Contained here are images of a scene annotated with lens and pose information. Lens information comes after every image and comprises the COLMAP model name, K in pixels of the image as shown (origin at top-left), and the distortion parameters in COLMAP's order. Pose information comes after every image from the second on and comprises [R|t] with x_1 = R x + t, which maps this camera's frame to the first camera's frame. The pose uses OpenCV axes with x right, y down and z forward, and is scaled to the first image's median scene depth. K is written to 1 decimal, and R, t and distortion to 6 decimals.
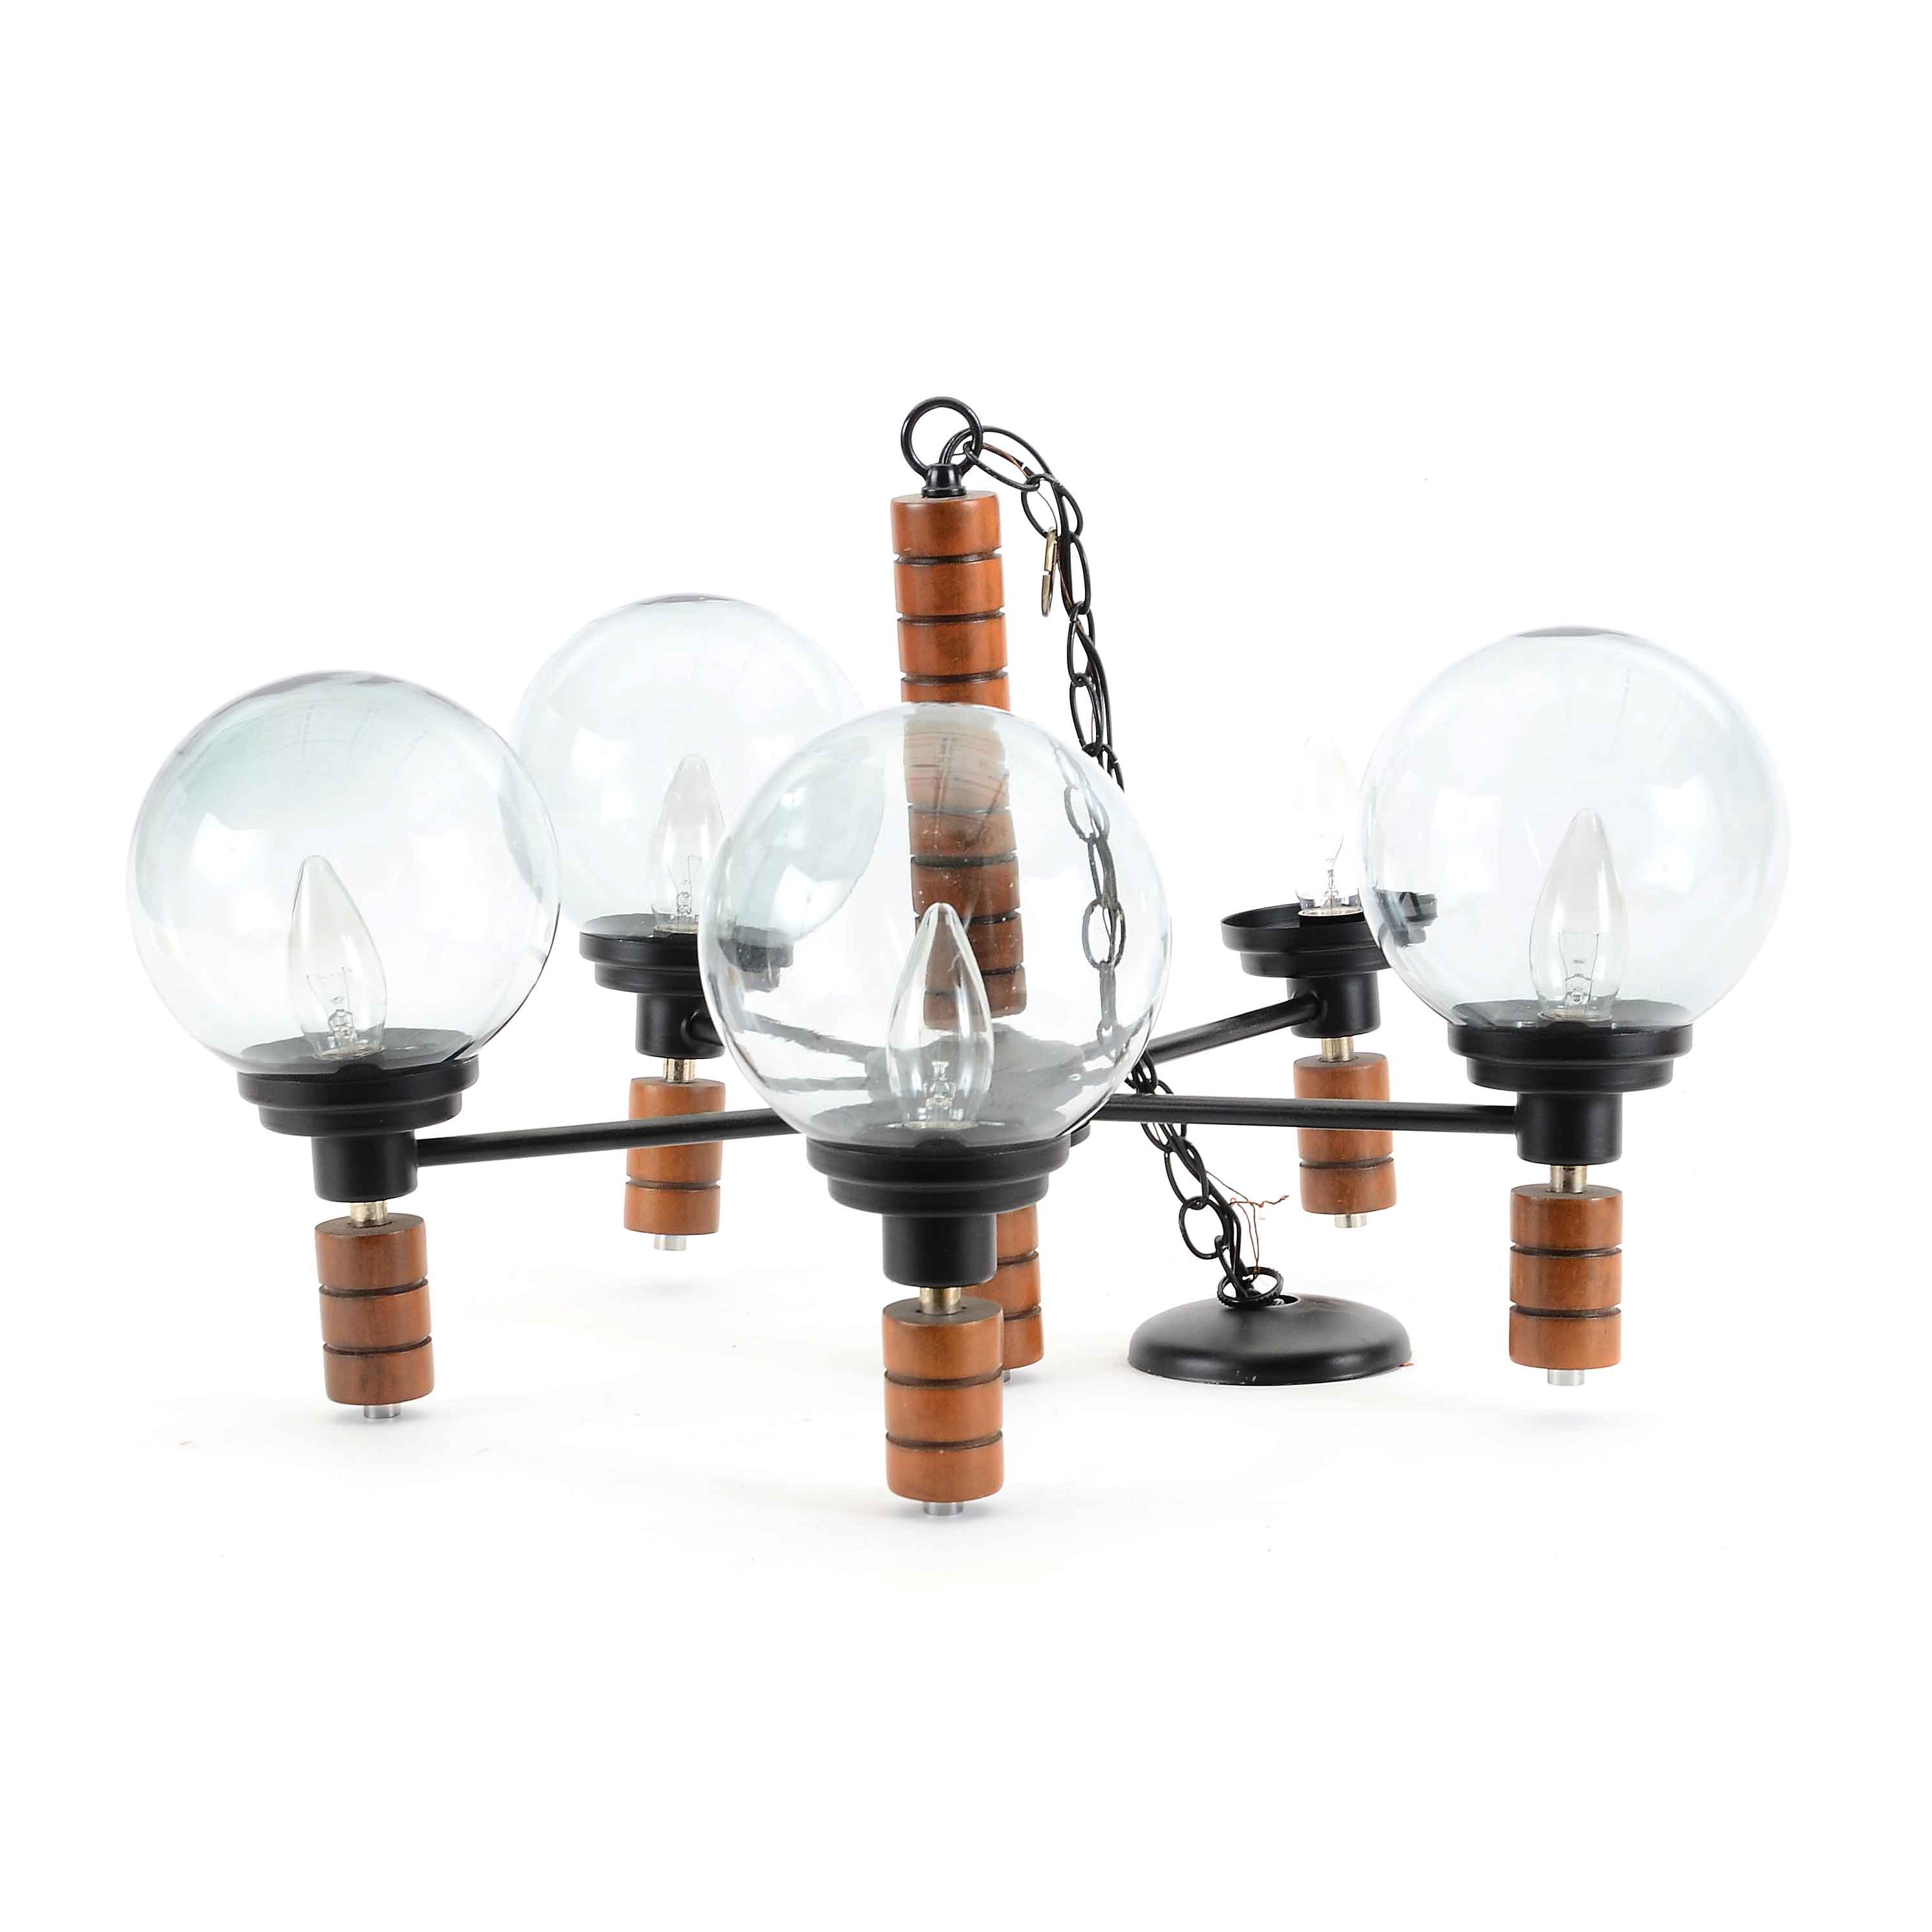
lens RADIAL K [[4972.1, 0, 966.0], [0, 4972.1, 966.0], [0, 0, 1]] dist [-0.085551, 0.373568]
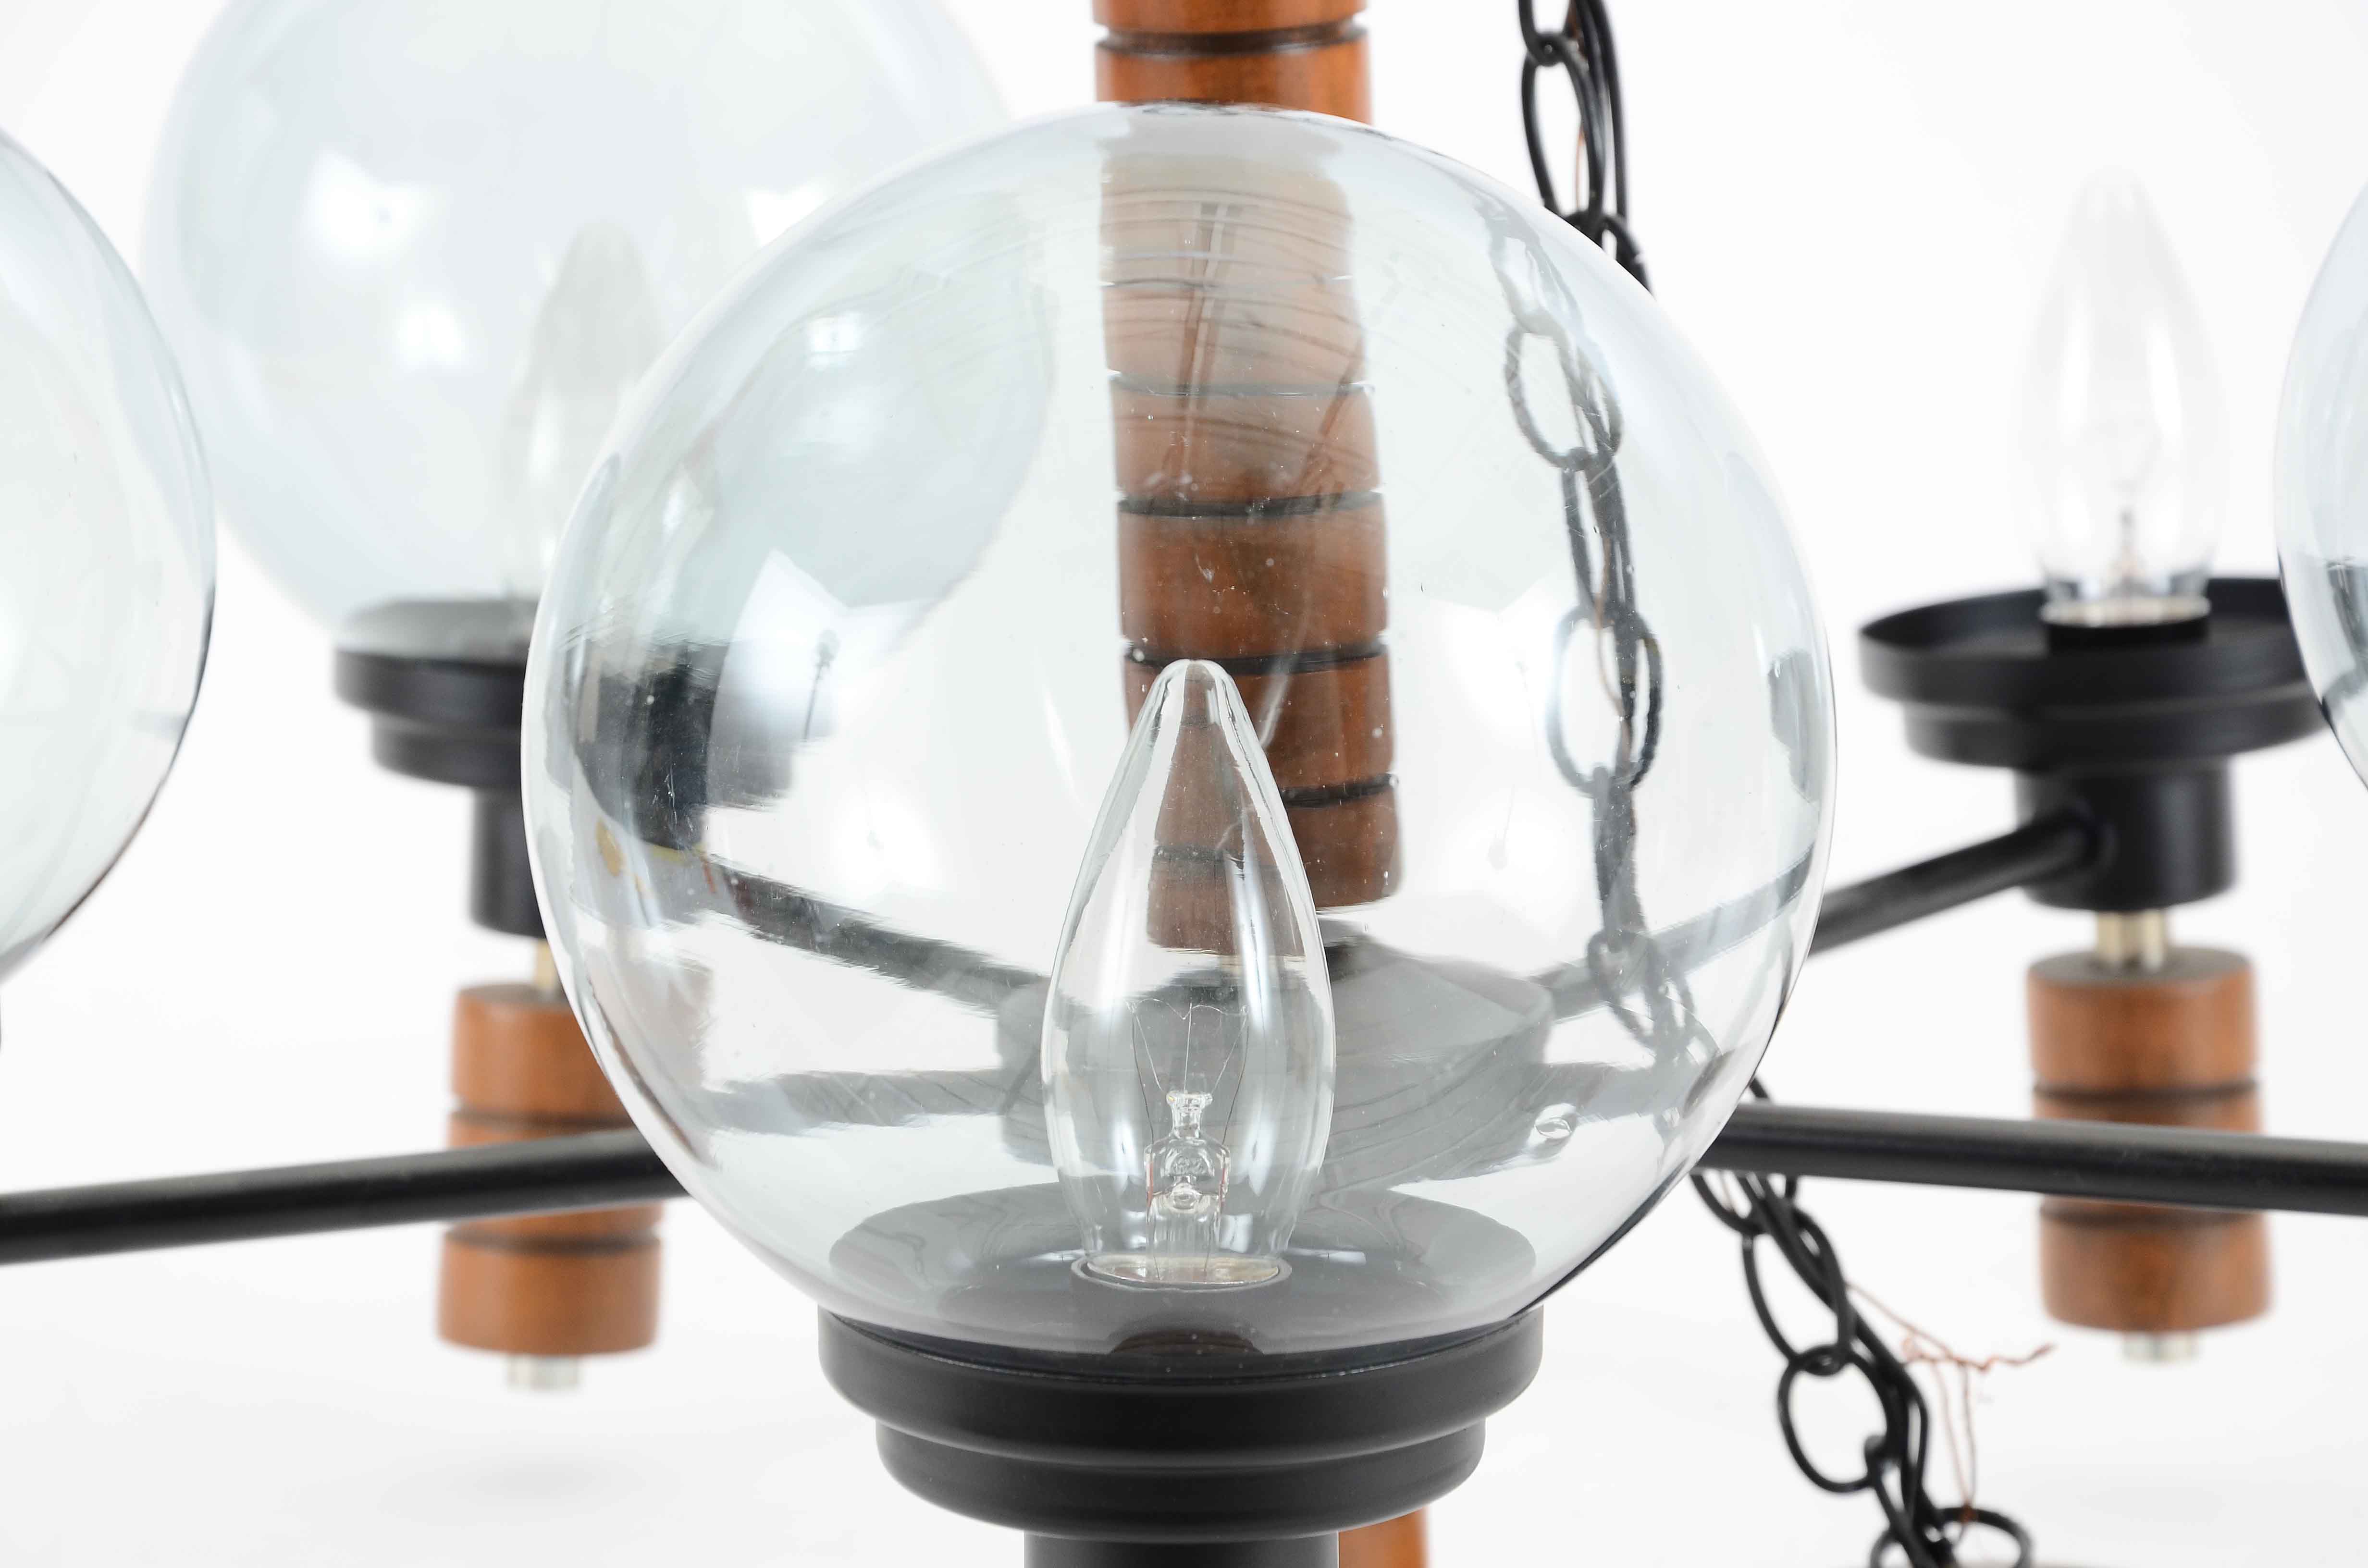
lens RADIAL K [[8118.5, 0, 1181.1], [0, 8118.5, 858.8], [0, 0, 1]] dist [1.031026, 0.193546]
pose [[0.999952, 0.008827, -0.004267, -0.002929], [-0.008658, 0.999234, 0.038176, -0.018137], [0.004601, -0.038137, 0.999262, 0.350020]]
